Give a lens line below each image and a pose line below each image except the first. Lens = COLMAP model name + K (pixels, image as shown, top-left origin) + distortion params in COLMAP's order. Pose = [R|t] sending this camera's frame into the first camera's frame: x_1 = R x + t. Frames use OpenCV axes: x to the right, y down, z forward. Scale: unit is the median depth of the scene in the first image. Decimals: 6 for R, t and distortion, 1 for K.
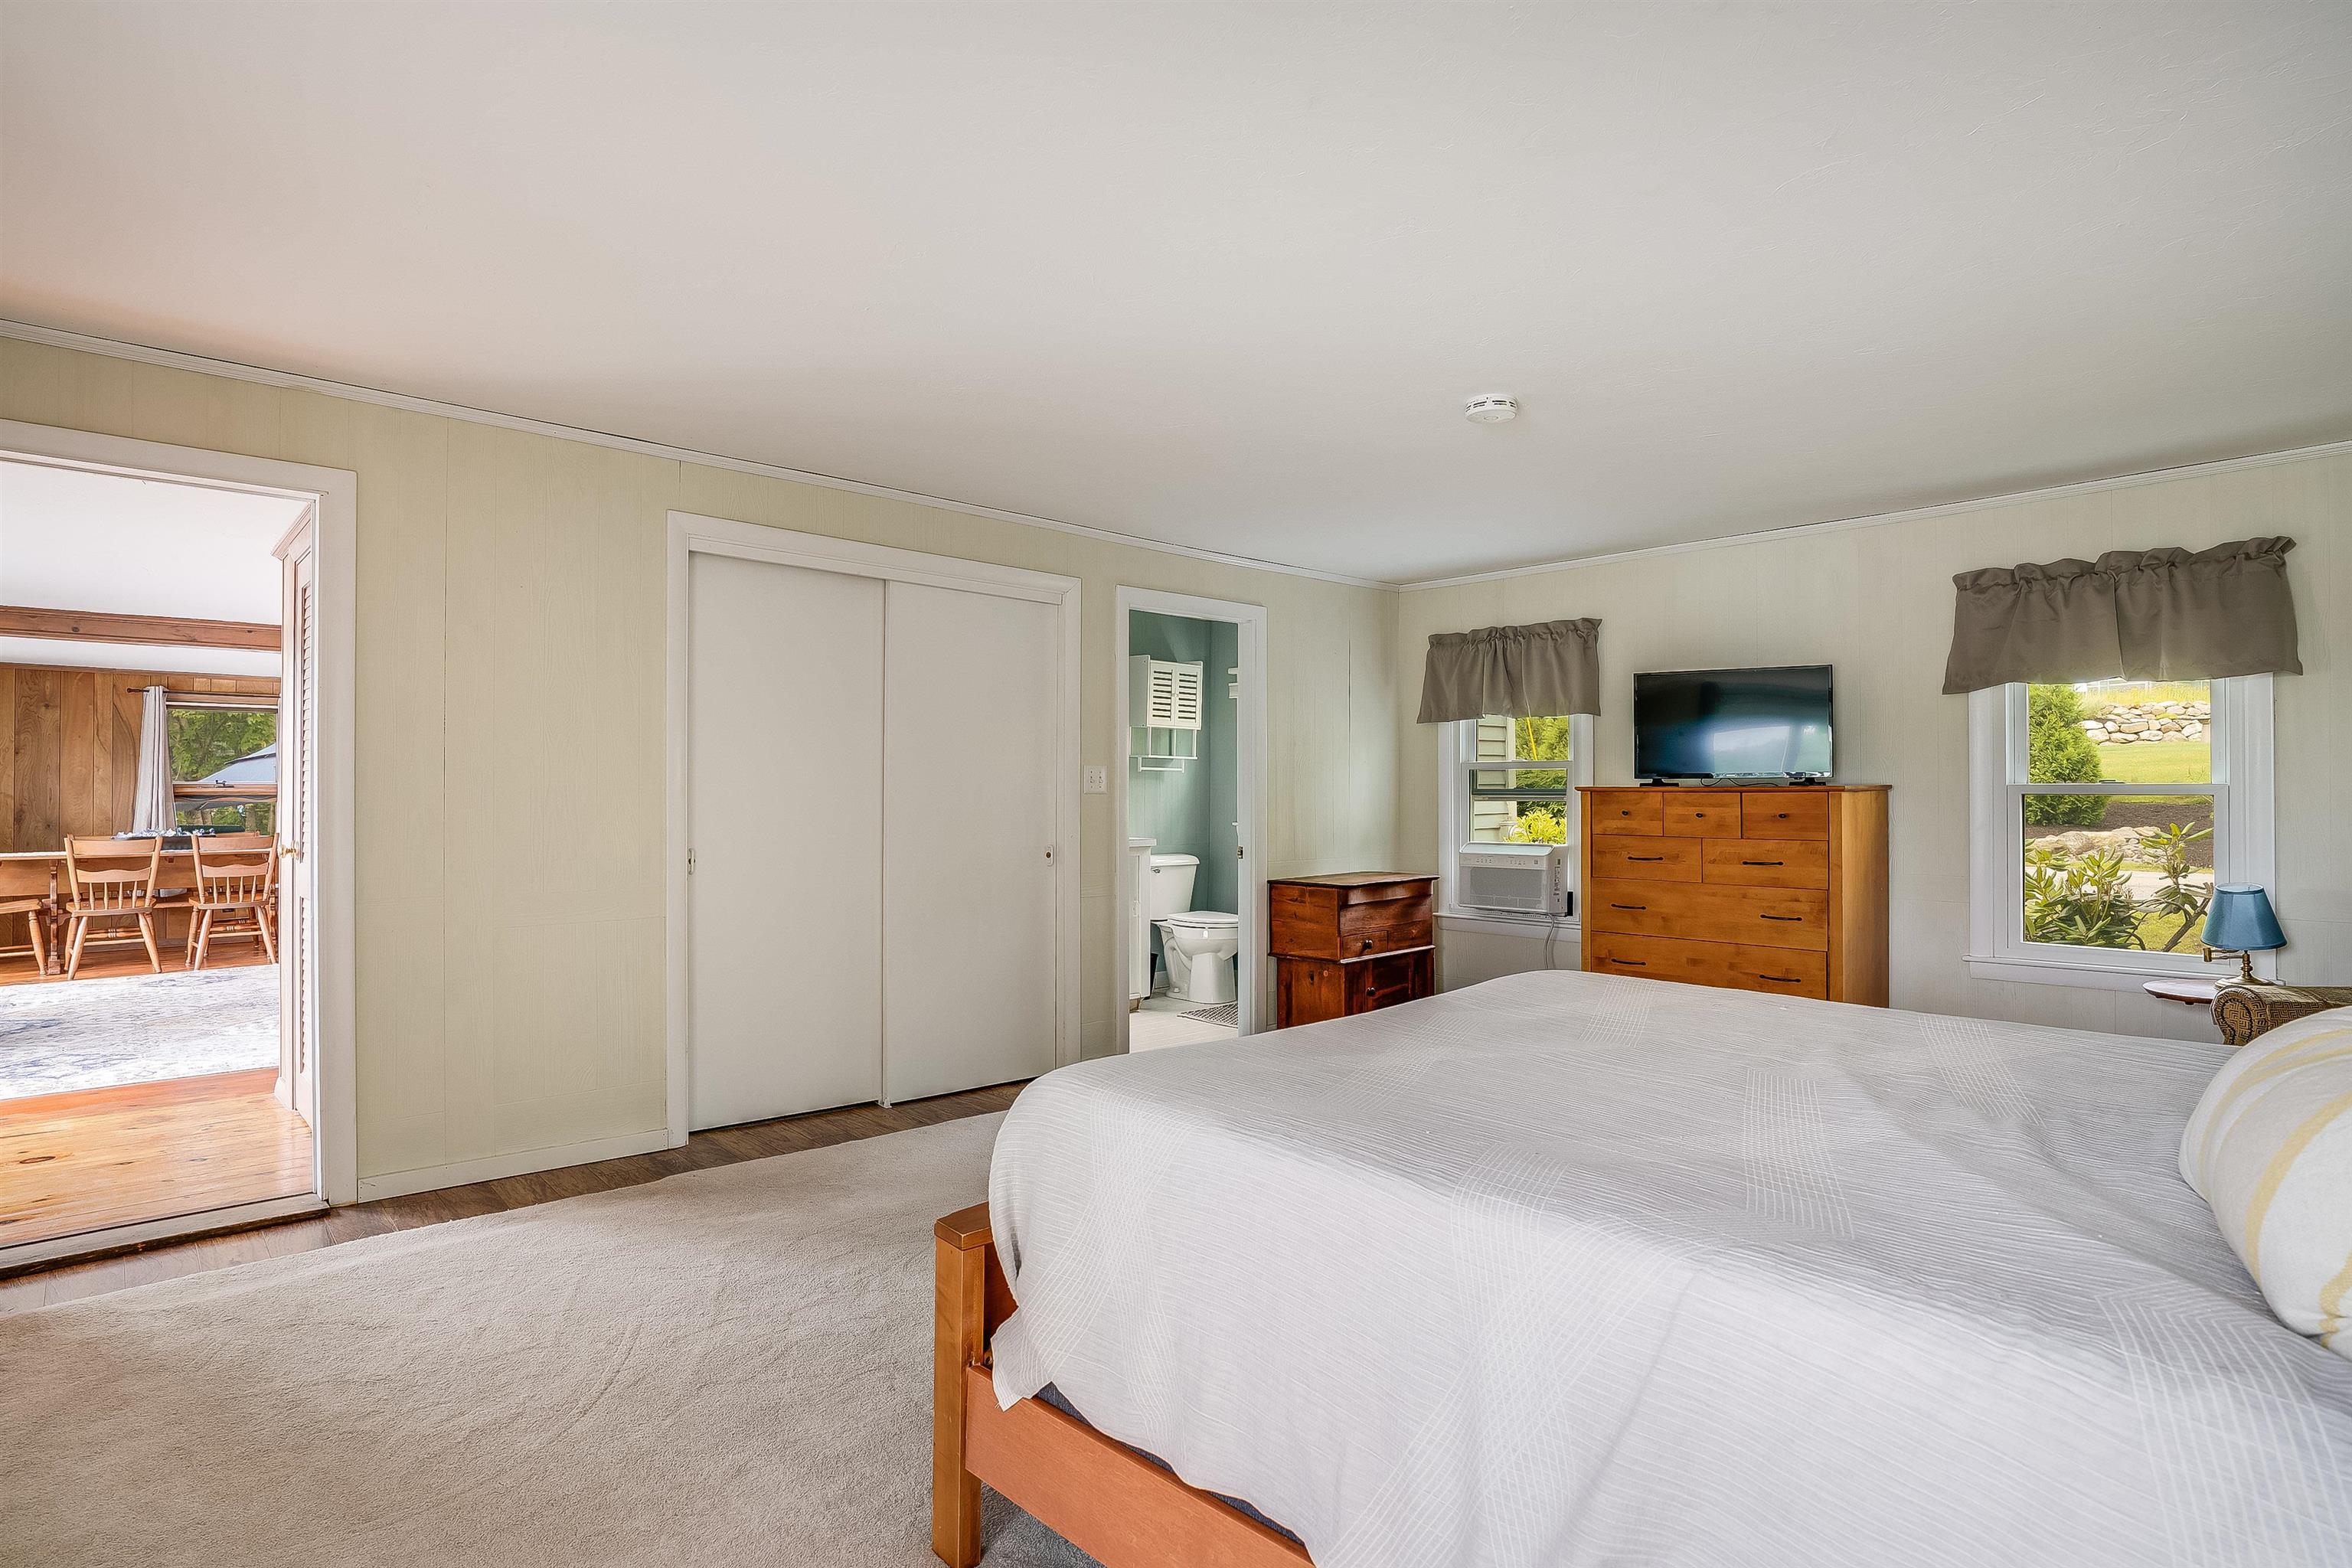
lens RADIAL K [[1225.7, 0, 1179.2], [0, 1225.7, 792.1], [0, 0, 1]] dist [-0.007084, -0.001010]
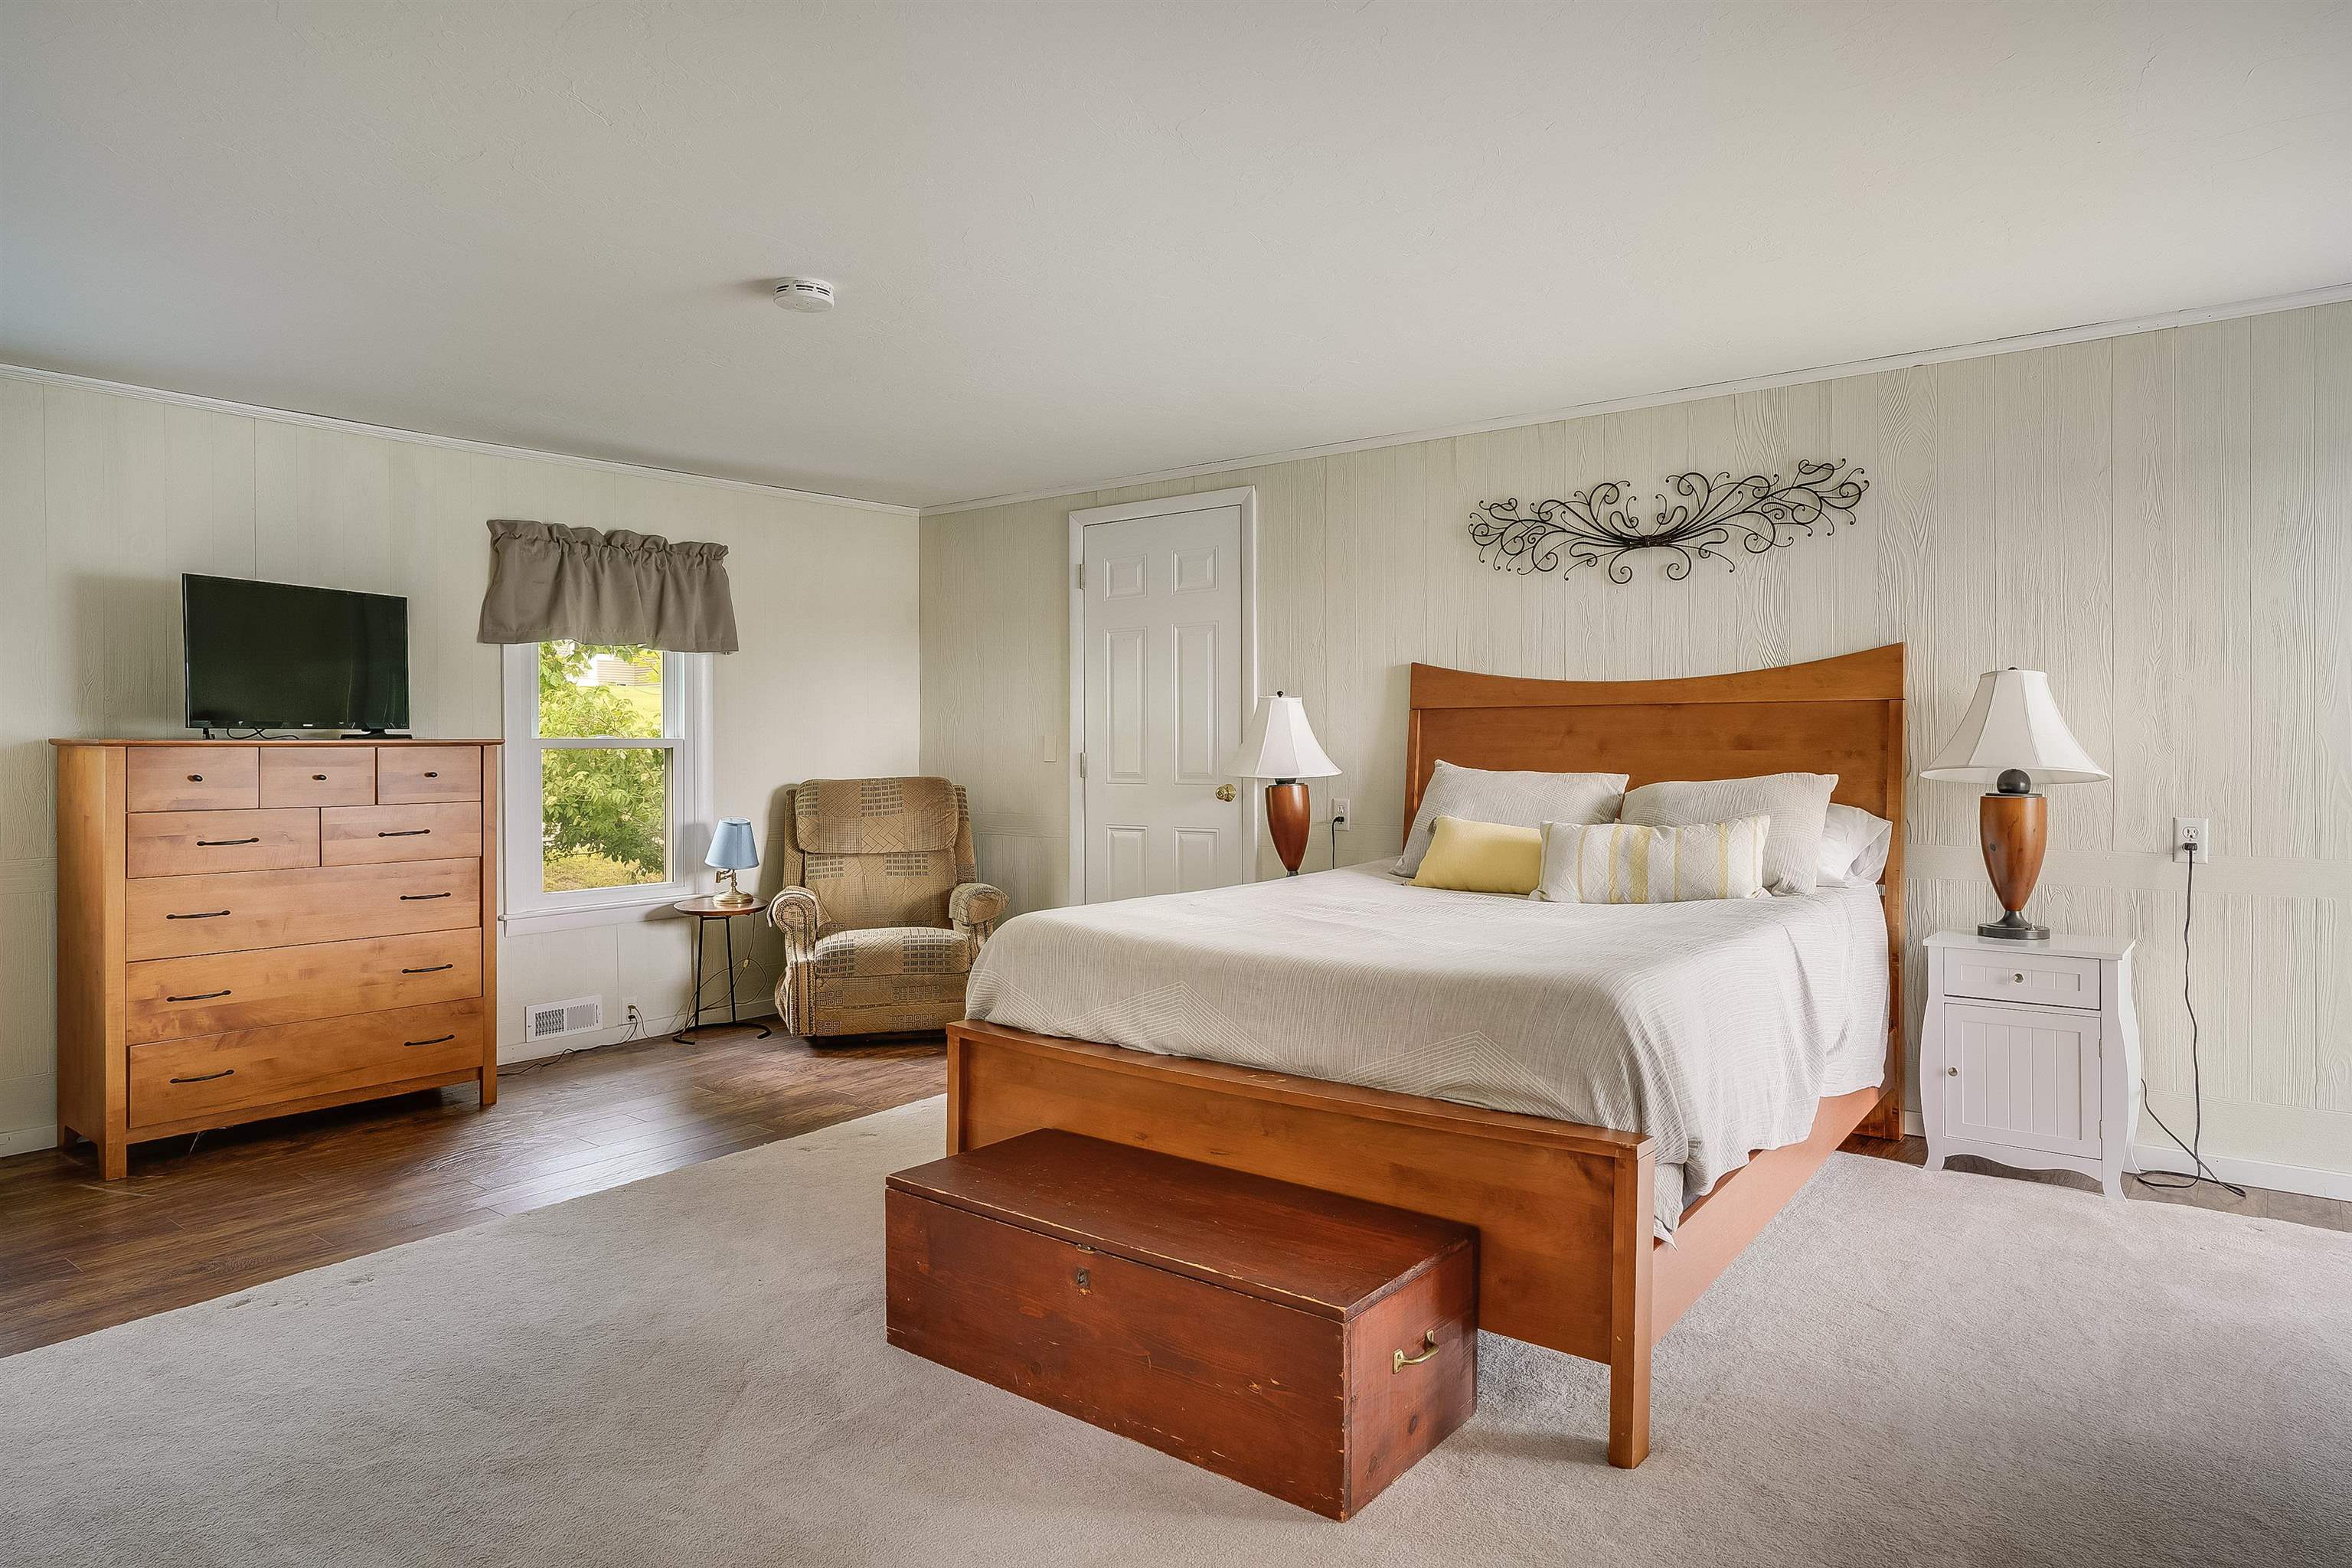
lens RADIAL K [[1422.0, 0, 1182.1], [0, 1422.0, 767.5], [0, 0, 1]] dist [0.002514, 0.002885]
pose [[-0.138031, -0.015682, 0.990304, -0.700921], [0.007118, 0.999833, 0.016825, 0.002012], [-0.990402, 0.009371, -0.137897, 0.798989]]
